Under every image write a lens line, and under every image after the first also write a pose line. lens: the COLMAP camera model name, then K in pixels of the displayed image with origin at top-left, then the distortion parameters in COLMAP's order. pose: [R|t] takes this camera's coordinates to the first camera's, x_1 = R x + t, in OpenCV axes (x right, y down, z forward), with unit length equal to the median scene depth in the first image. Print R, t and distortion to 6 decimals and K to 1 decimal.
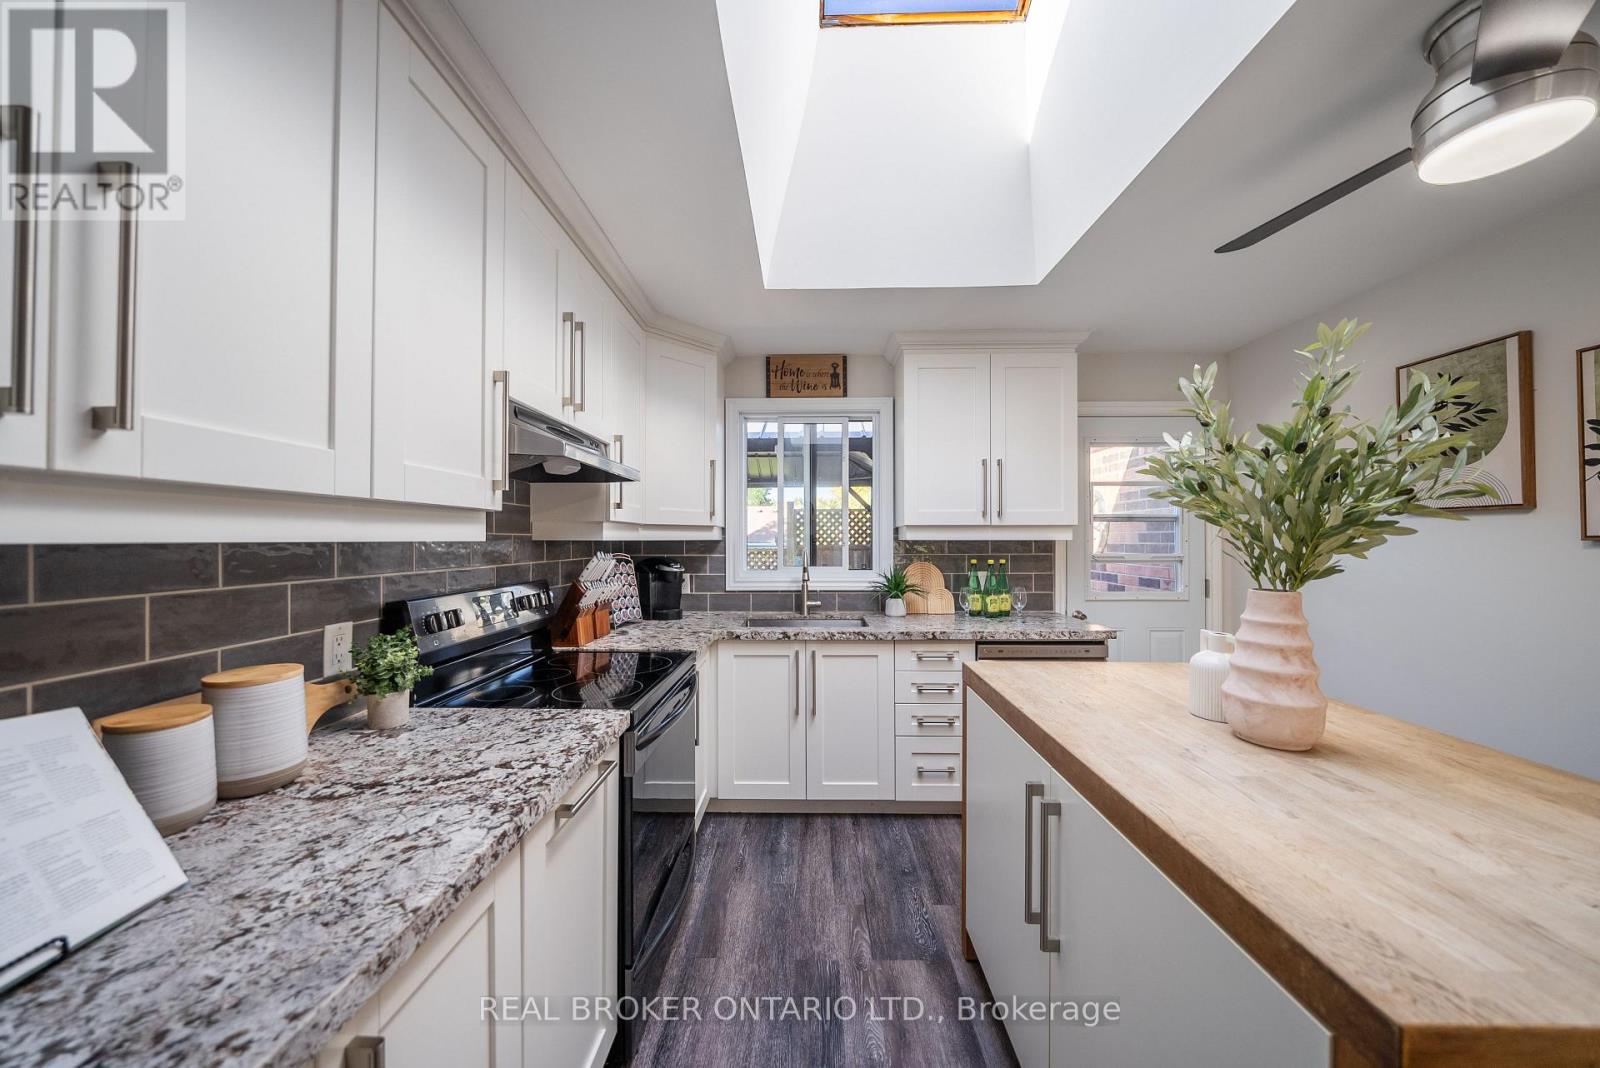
lens RADIAL K [[548.8, 0, 800.0], [0, 548.8, 534.0], [0, 0, 1]] dist [-0.004904, -0.000273]
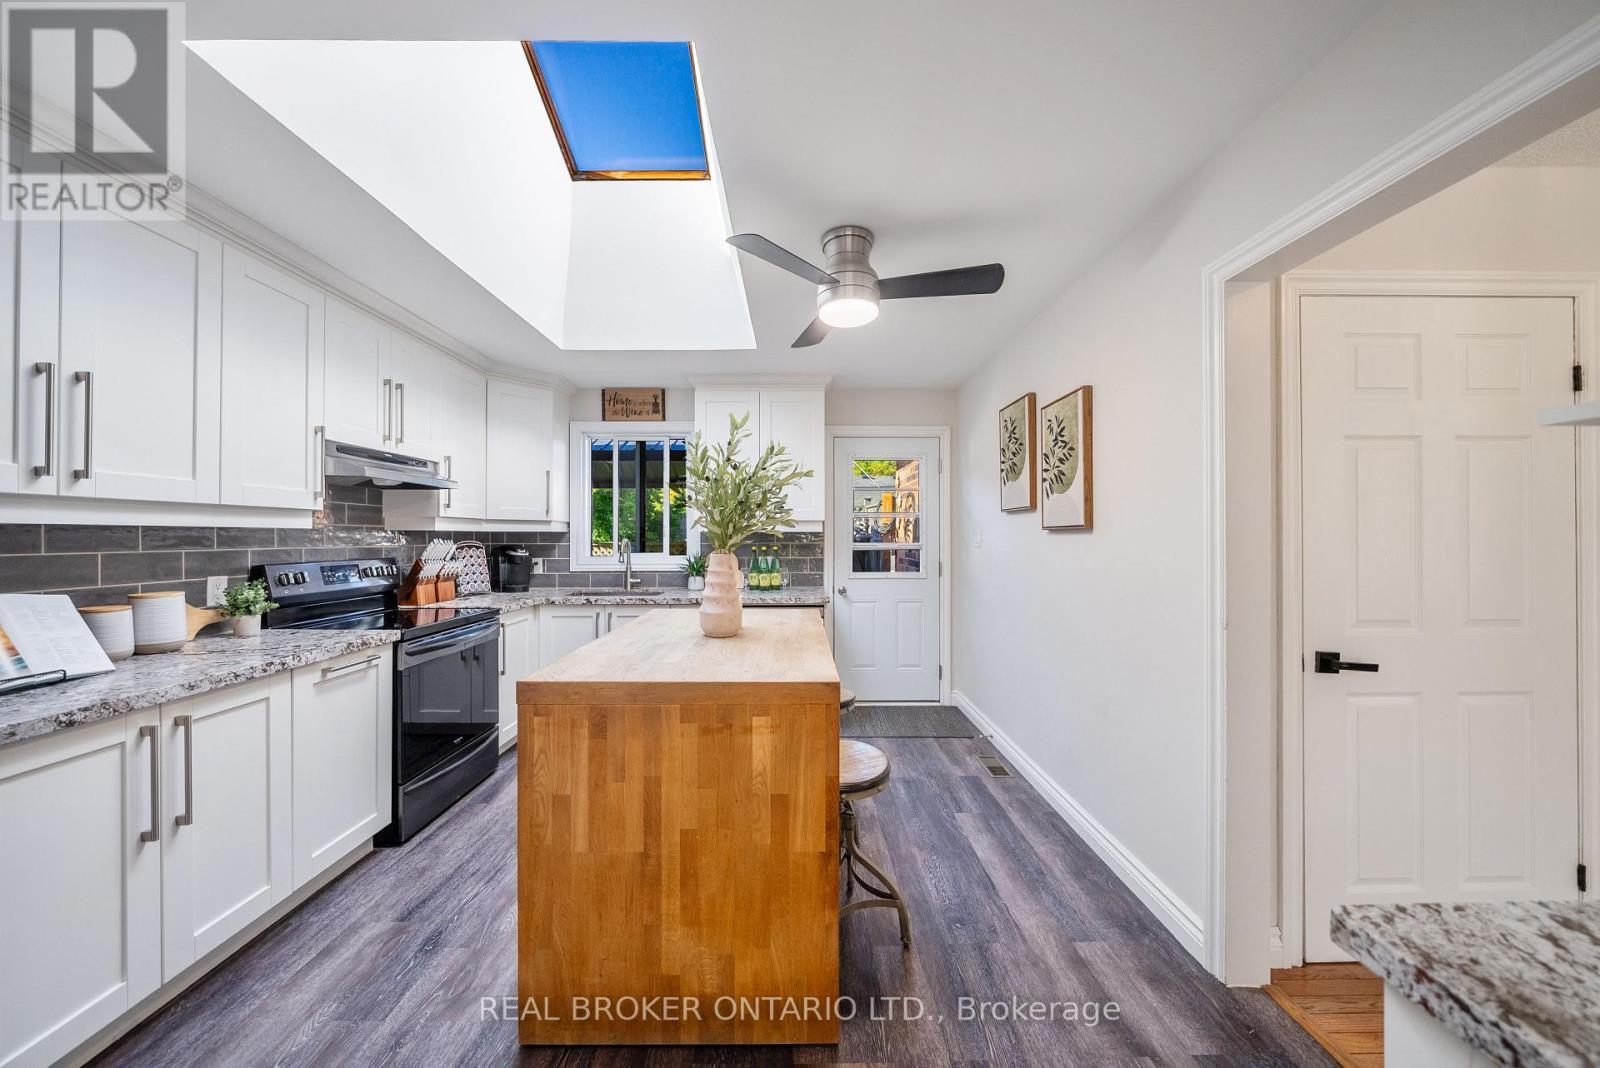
lens RADIAL K [[548.8, 0, 800.0], [0, 548.8, 534.0], [0, 0, 1]] dist [-0.004904, -0.000273]
pose [[0.999594, 0.001631, 0.028459, 0.459410], [-0.001778, 0.999985, 0.005123, 0.010387], [-0.028451, -0.005171, 0.999582, -0.373091]]
